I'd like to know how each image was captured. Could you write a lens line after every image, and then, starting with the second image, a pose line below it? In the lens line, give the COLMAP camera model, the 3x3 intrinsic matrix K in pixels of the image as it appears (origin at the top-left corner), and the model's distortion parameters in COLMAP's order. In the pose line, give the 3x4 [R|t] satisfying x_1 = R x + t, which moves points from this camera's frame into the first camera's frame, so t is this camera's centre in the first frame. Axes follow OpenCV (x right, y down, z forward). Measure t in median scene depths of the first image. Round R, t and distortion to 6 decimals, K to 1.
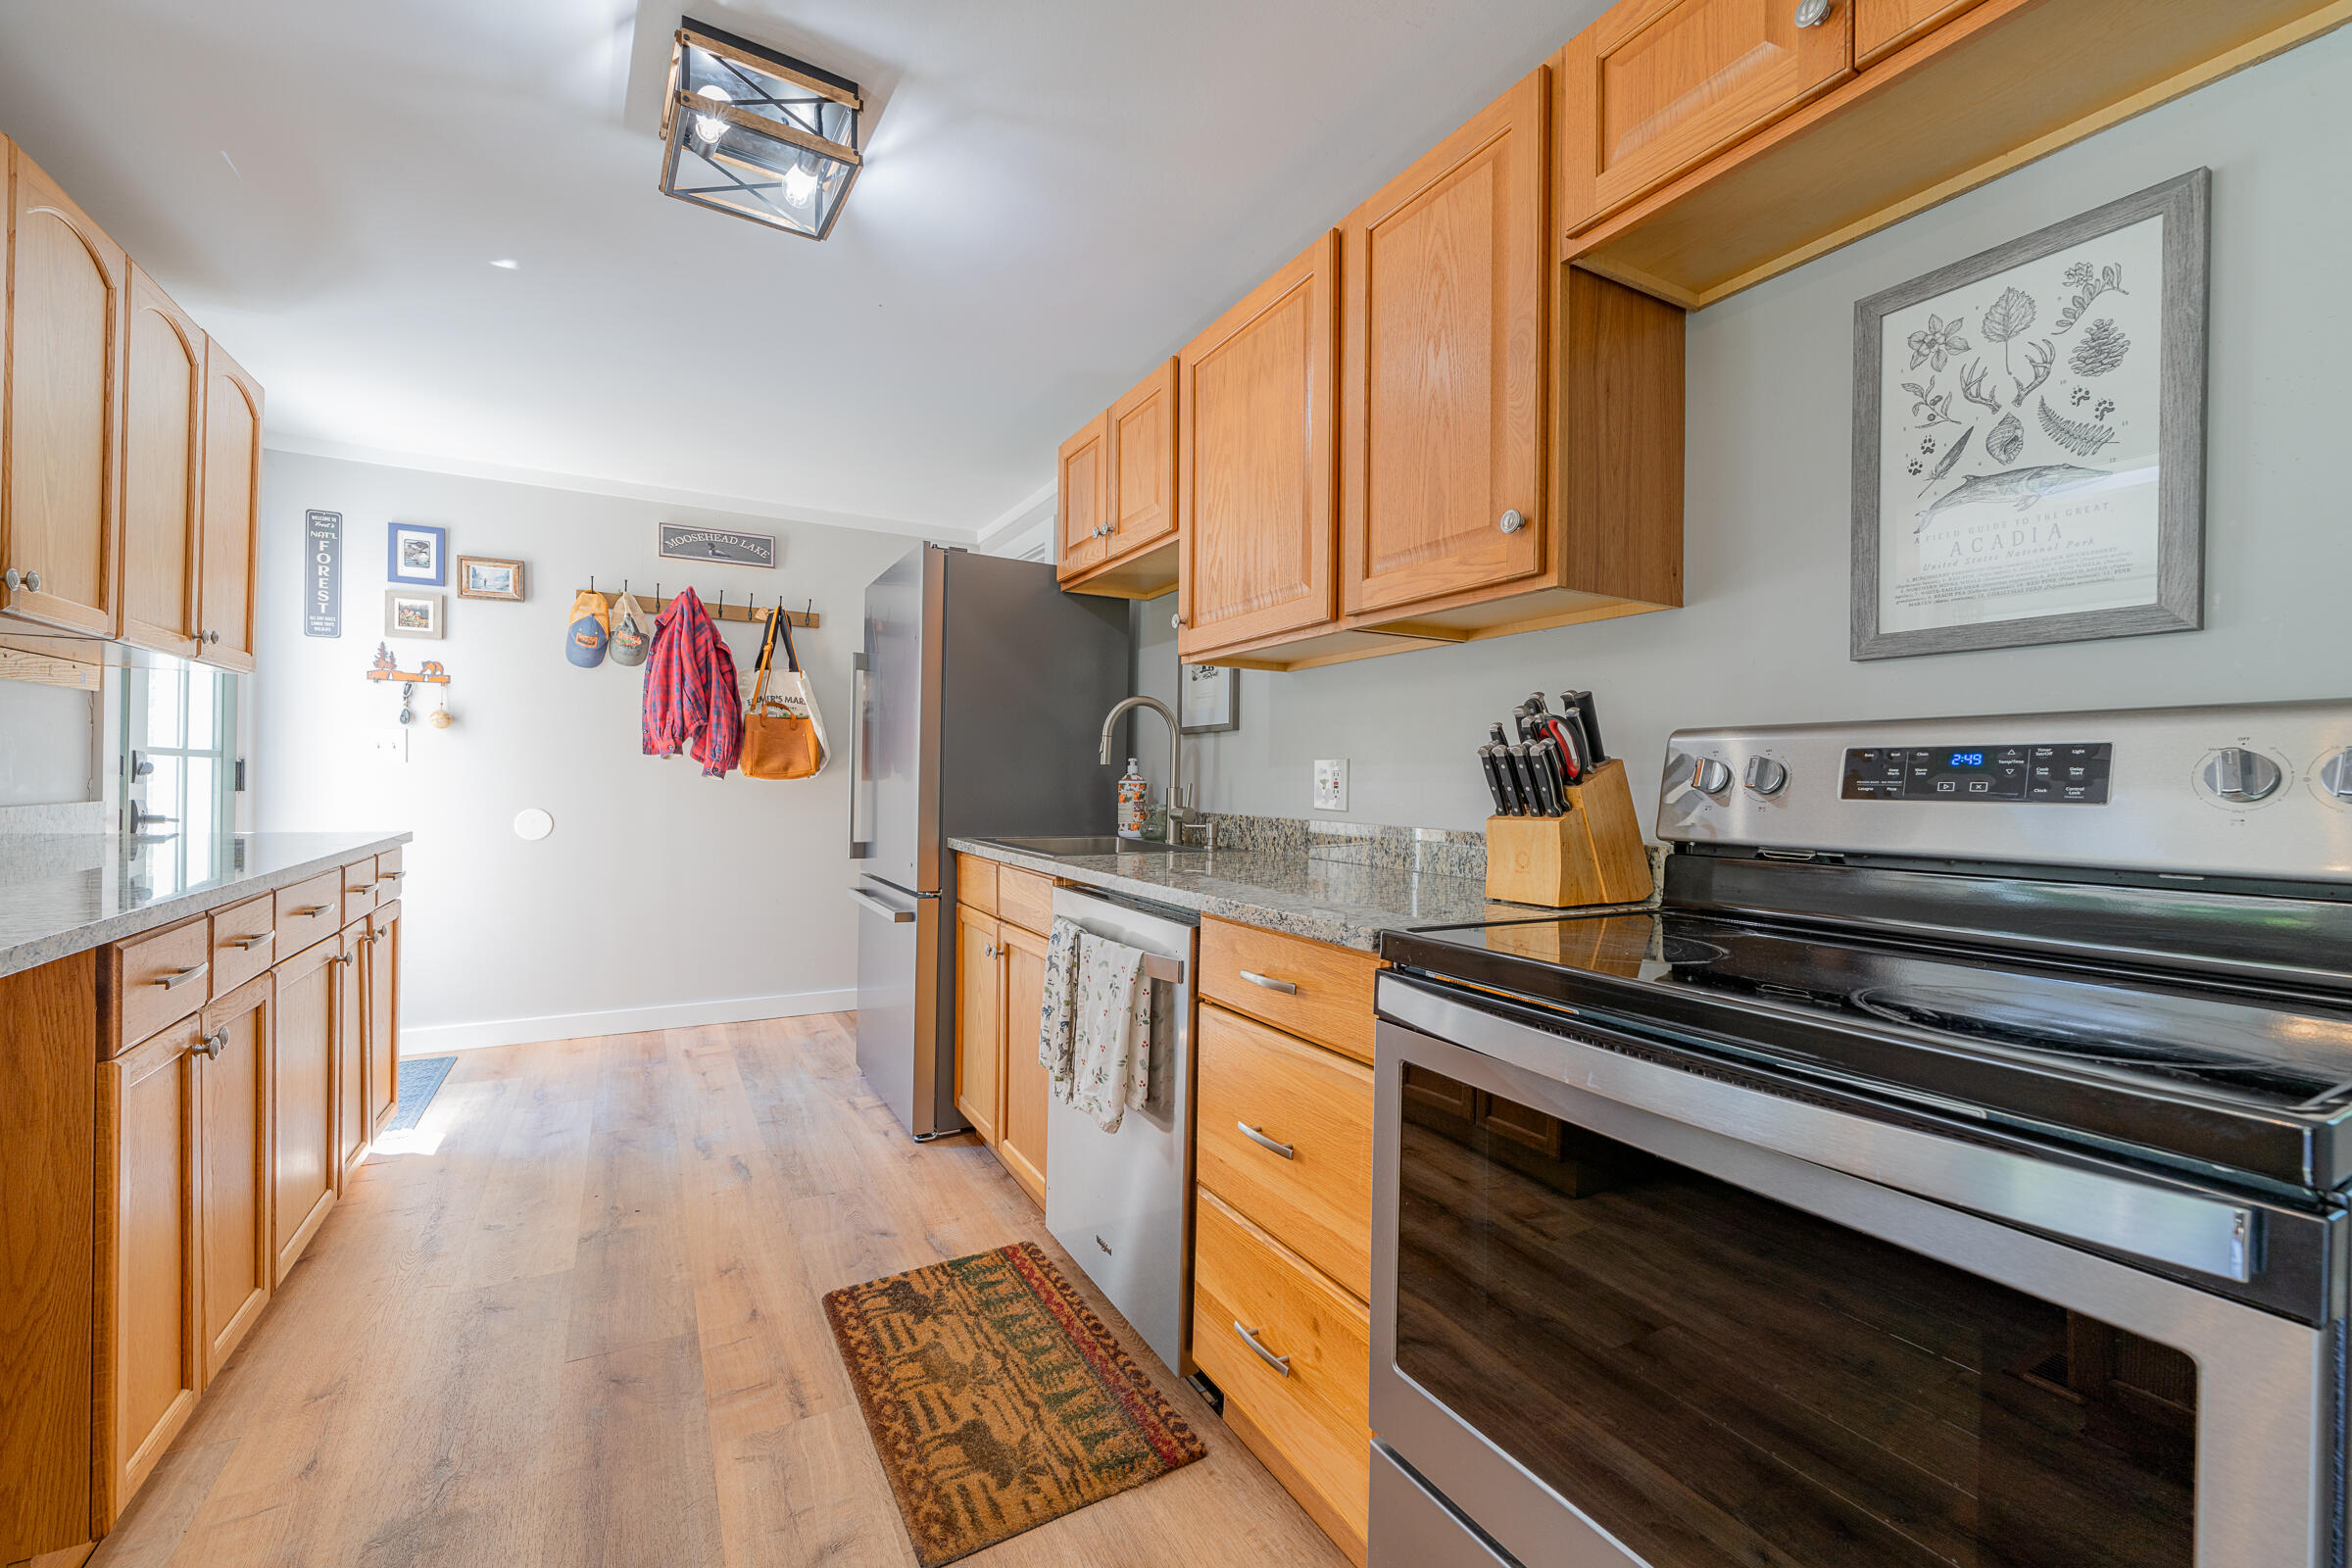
lens RADIAL K [[952.0, 0, 1167.5], [0, 952.0, 782.5], [0, 0, 1]] dist [-0.003712, -0.000470]
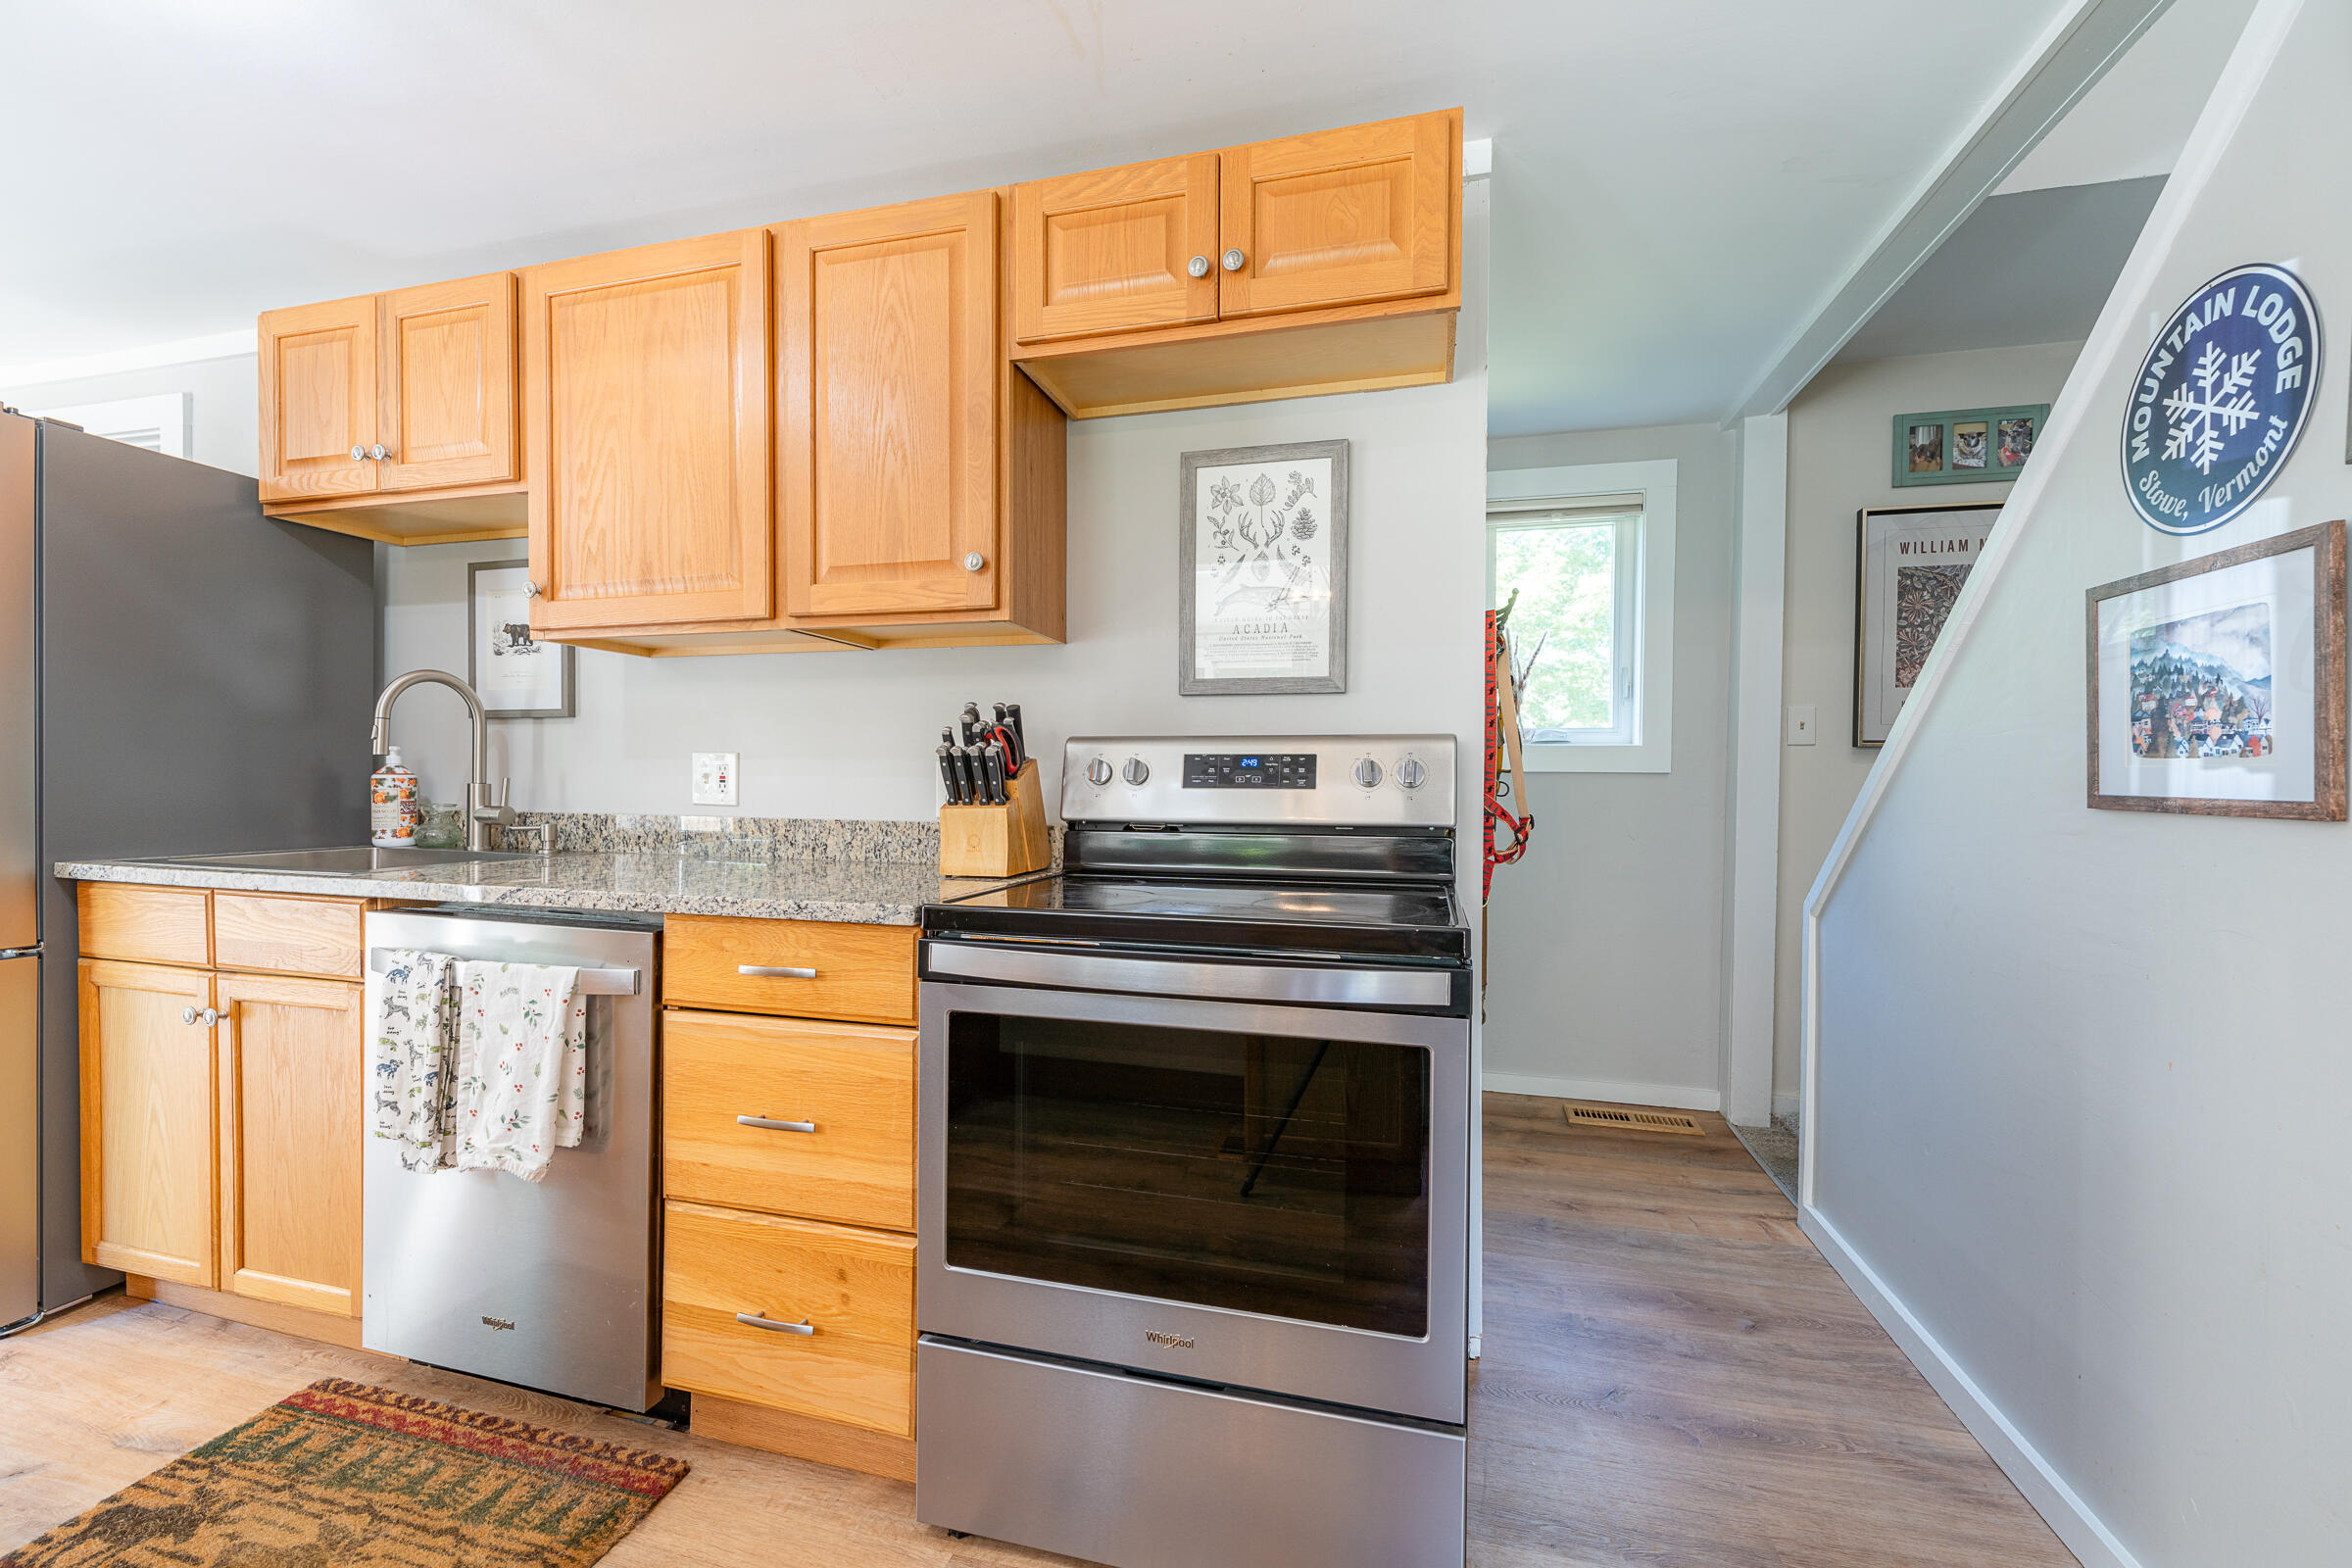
lens RADIAL K [[952.0, 0, 1181.6], [0, 952.0, 790.1], [0, 0, 1]] dist [-0.003712, -0.000470]
pose [[0.688545, -0.015331, 0.725032, -0.301421], [0.001490, 0.999804, 0.019727, -0.006805], [-0.725192, -0.012503, 0.688433, -0.025738]]
